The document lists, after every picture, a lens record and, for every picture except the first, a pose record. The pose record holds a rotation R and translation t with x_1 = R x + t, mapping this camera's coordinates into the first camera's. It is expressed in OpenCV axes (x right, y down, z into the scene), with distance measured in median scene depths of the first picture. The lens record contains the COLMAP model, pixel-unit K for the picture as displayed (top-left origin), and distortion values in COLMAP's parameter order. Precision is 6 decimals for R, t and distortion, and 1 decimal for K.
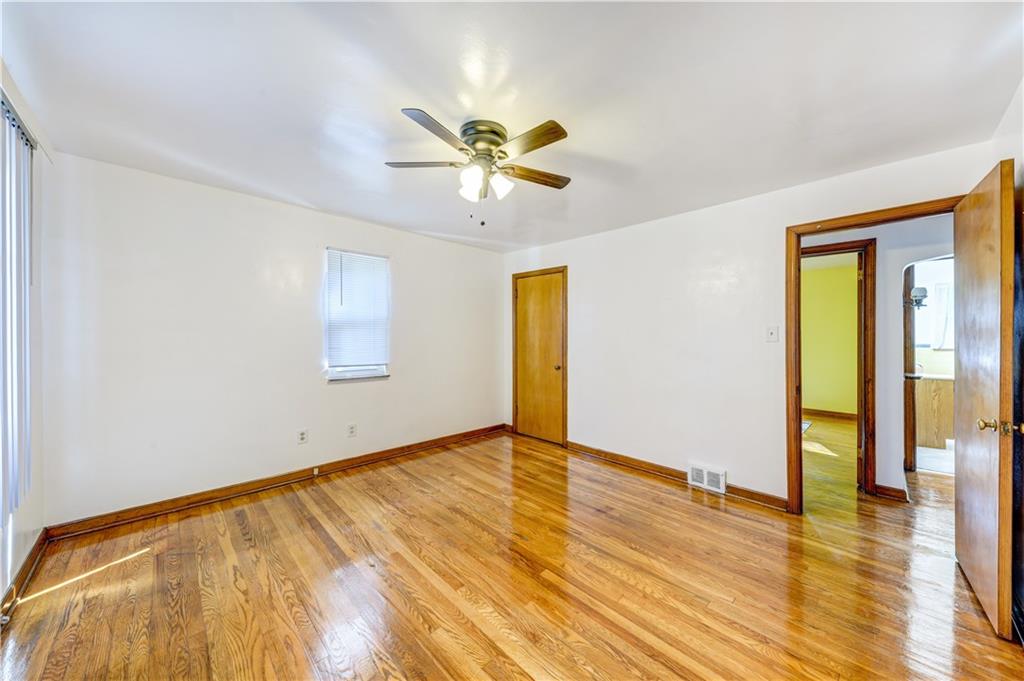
lens RADIAL K [[360.2, 0, 512.0], [0, 360.2, 333.6], [0, 0, 1]] dist [0.010970, -0.007364]
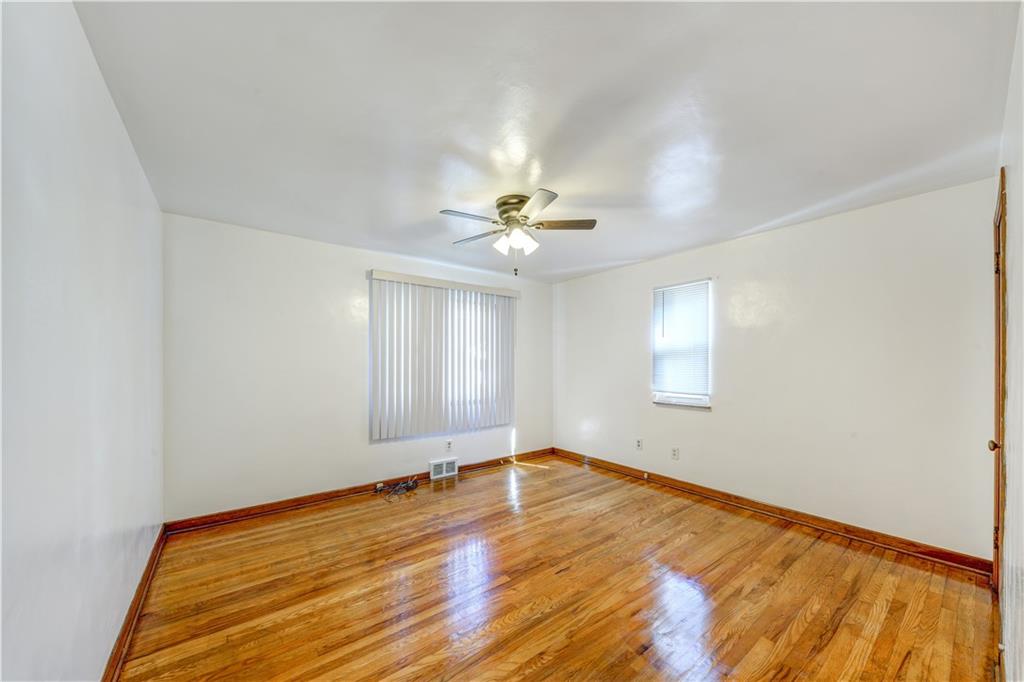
lens RADIAL K [[365.8, 0, 511.4], [0, 365.8, 364.7], [0, 0, 1]] dist [0.000171, -0.007782]
pose [[-0.124180, 0.001709, -0.992258, 0.738550], [0.003229, 0.999994, 0.001318, 0.005064], [0.992254, -0.003040, -0.124185, 0.712620]]
